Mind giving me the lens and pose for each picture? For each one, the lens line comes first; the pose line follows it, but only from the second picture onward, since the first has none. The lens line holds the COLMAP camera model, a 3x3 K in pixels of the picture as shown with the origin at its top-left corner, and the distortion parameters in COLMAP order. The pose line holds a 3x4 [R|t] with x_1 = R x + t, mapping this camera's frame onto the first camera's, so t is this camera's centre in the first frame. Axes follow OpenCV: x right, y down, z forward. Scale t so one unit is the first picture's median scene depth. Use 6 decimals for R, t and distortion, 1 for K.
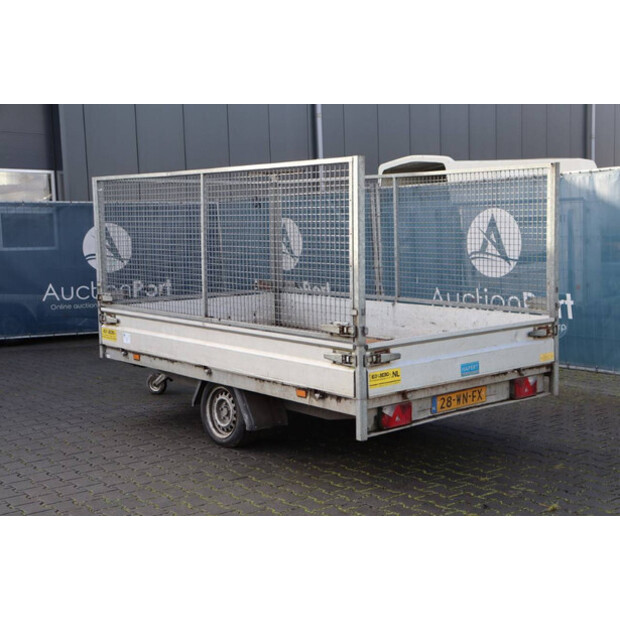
lens RADIAL K [[914.0, 0, 310.0], [0, 914.0, 310.0], [0, 0, 1]] dist [0.124769, -0.025030]
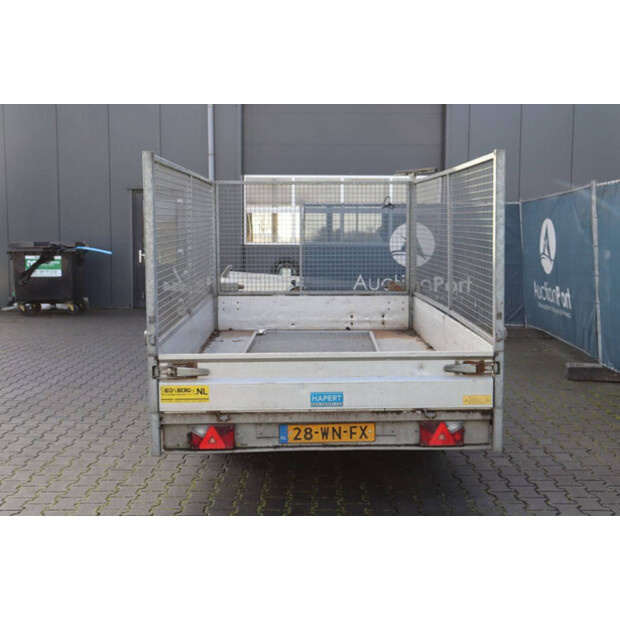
lens RADIAL K [[775.3, 0, 320.5], [0, 775.3, 320.9], [0, 0, 1]] dist [0.007497, 0.012634]
pose [[0.779426, 0.092334, -0.619652, 0.572189], [-0.072828, 0.995728, 0.056767, -0.044885], [0.622247, 0.000883, 0.782821, 0.417920]]
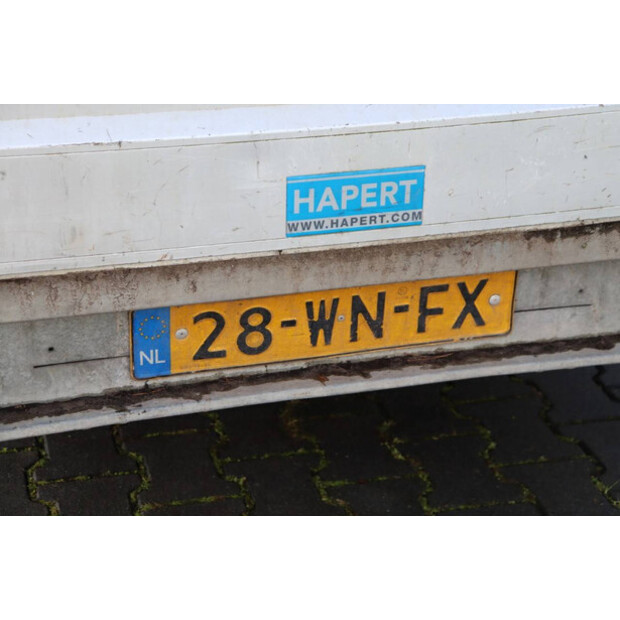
lens RADIAL K [[1447.5, 0, 310.0], [0, 1447.5, 310.0], [0, 0, 1]] dist [0.386274, 0.083965]
pose [[0.913545, 0.228588, -0.336426, 0.257878], [-0.090907, 0.920960, 0.378903, -0.026799], [0.396447, -0.315562, 0.862120, 0.692782]]
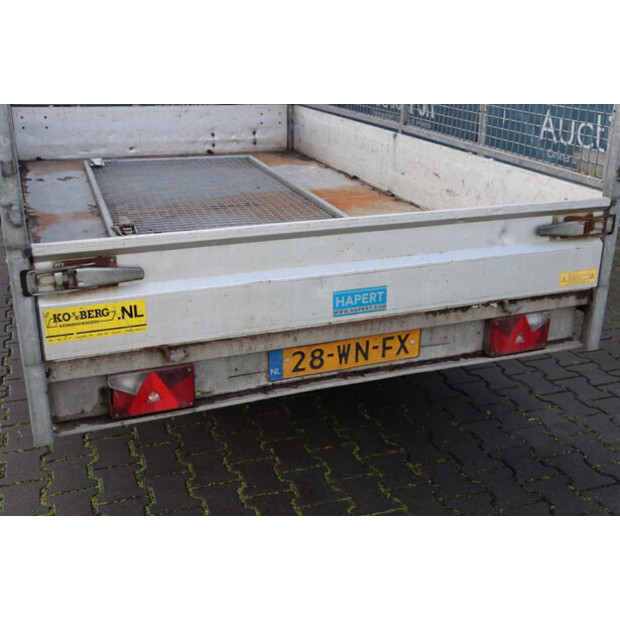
lens RADIAL K [[733.2, 0, 316.8], [0, 733.2, 313.0], [0, 0, 1]] dist [0.001887, 0.029796]
pose [[0.947137, 0.147741, -0.284789, 0.247308], [-0.066764, 0.958991, 0.275460, -0.030076], [0.313807, -0.241885, 0.918160, 0.615060]]
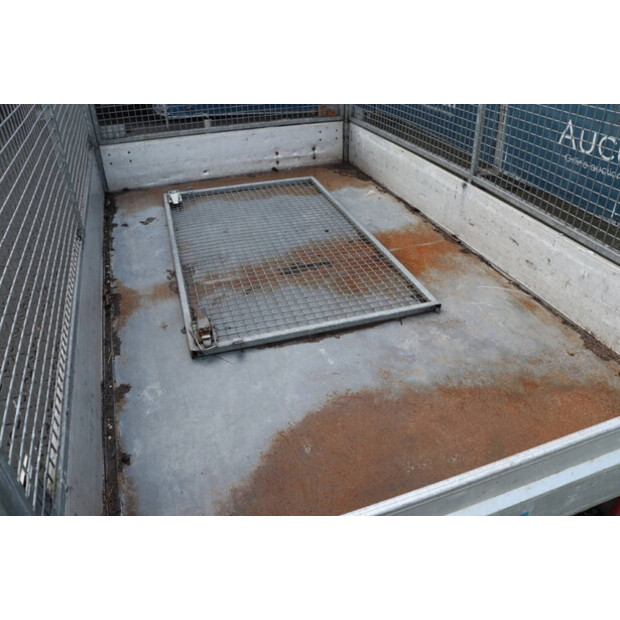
lens RADIAL K [[506.7, 0, 310.0], [0, 506.7, 310.0], [0, 0, 1]] dist [-0.198567, 0.181079]
pose [[0.932698, 0.200737, -0.299632, 0.136873], [-0.041669, 0.885204, 0.463333, -0.101372], [0.358243, -0.419664, 0.833993, 0.798136]]
